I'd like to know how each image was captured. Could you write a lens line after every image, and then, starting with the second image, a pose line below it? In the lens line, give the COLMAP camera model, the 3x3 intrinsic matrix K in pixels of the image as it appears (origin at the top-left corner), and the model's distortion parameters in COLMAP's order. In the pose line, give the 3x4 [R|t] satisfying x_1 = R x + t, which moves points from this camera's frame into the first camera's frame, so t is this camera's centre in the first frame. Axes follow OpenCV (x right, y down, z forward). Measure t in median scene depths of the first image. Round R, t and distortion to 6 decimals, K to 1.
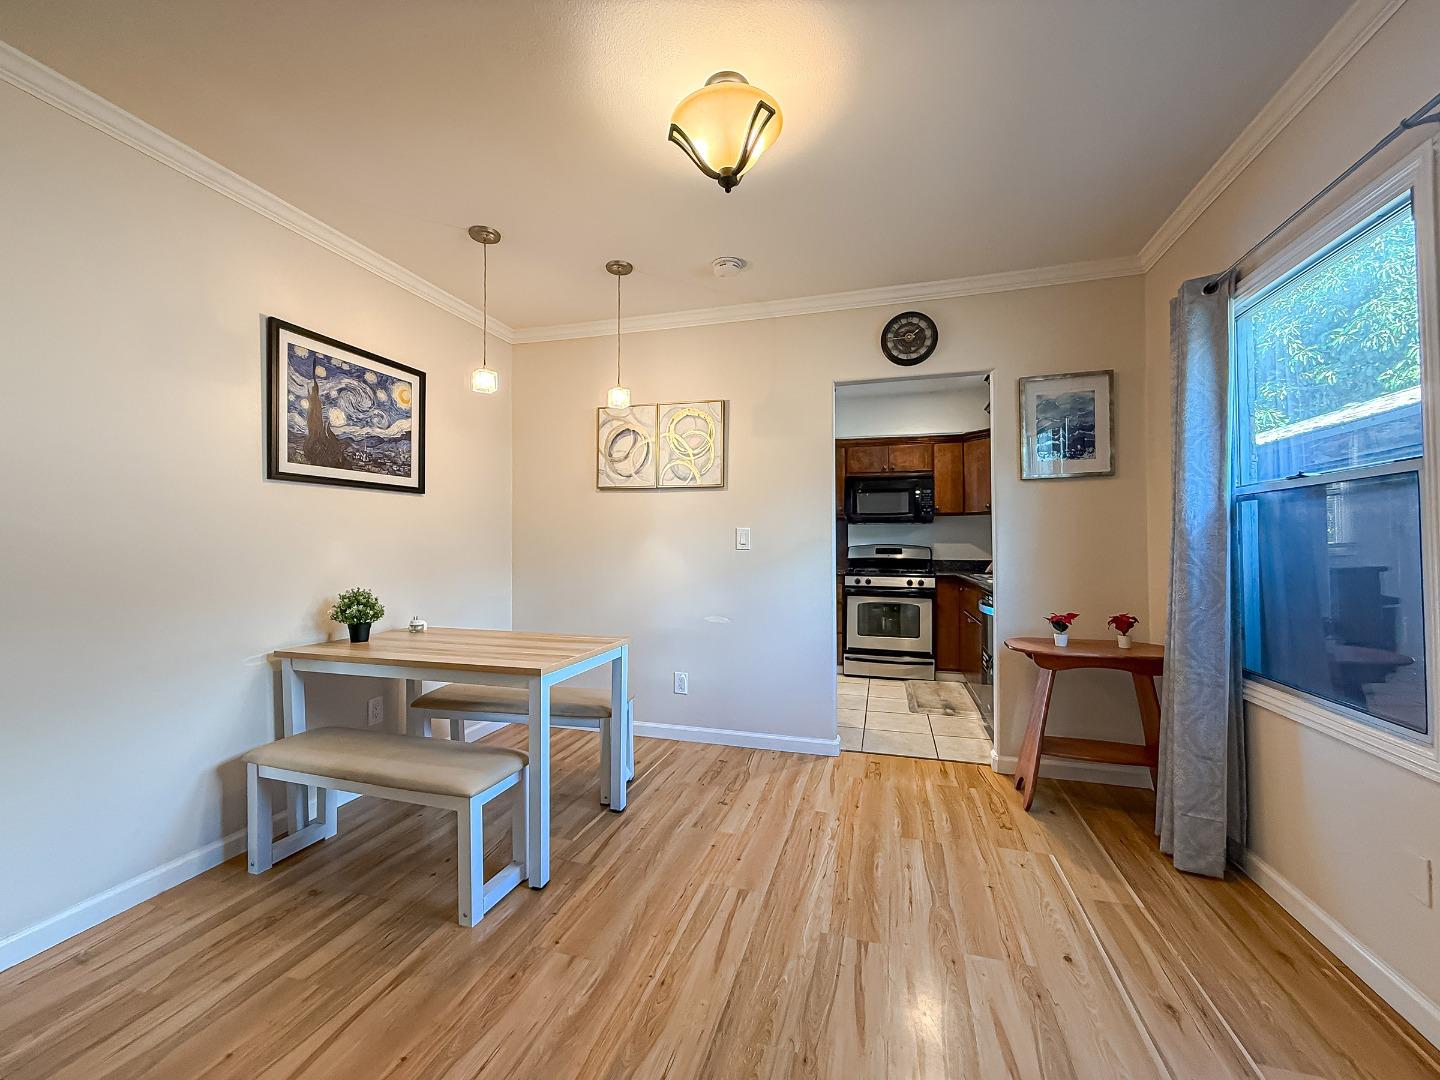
lens RADIAL K [[578.4, 0, 718.6], [0, 578.4, 541.1], [0, 0, 1]] dist [0.000413, -0.000730]
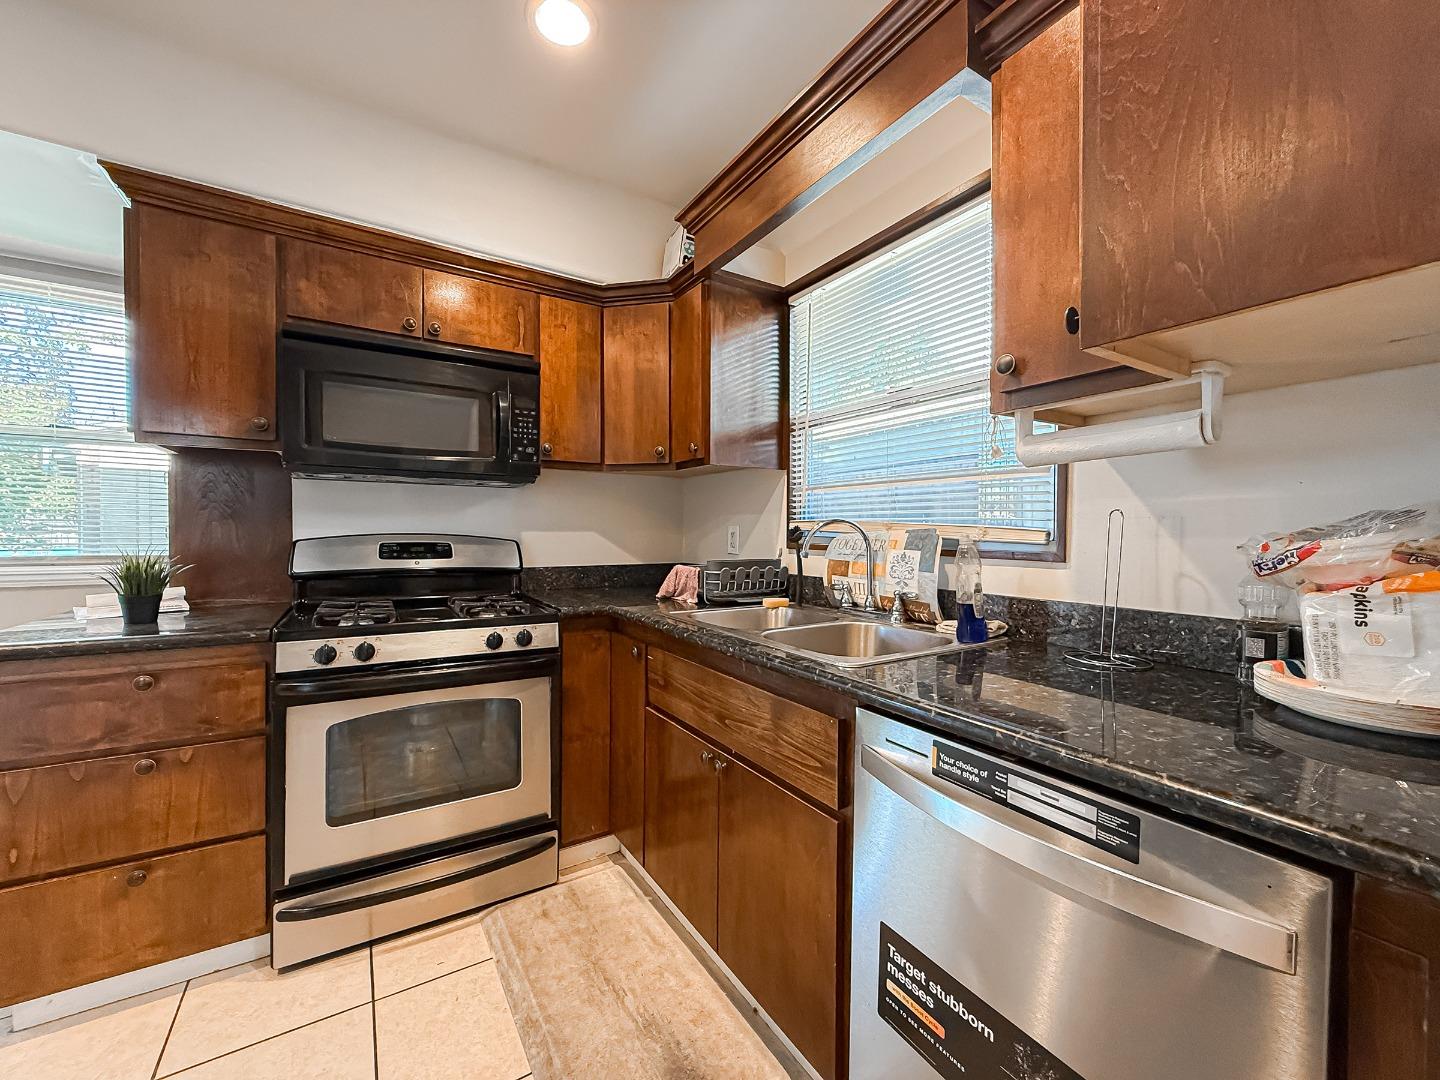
lens RADIAL K [[578.4, 0, 721.6], [0, 578.4, 539.8], [0, 0, 1]] dist [0.000413, -0.000730]
pose [[0.664072, -0.010280, 0.747598, 0.277246], [-0.013131, 0.999591, 0.025408, -0.005397], [-0.747554, -0.026690, 0.663665, 1.176134]]
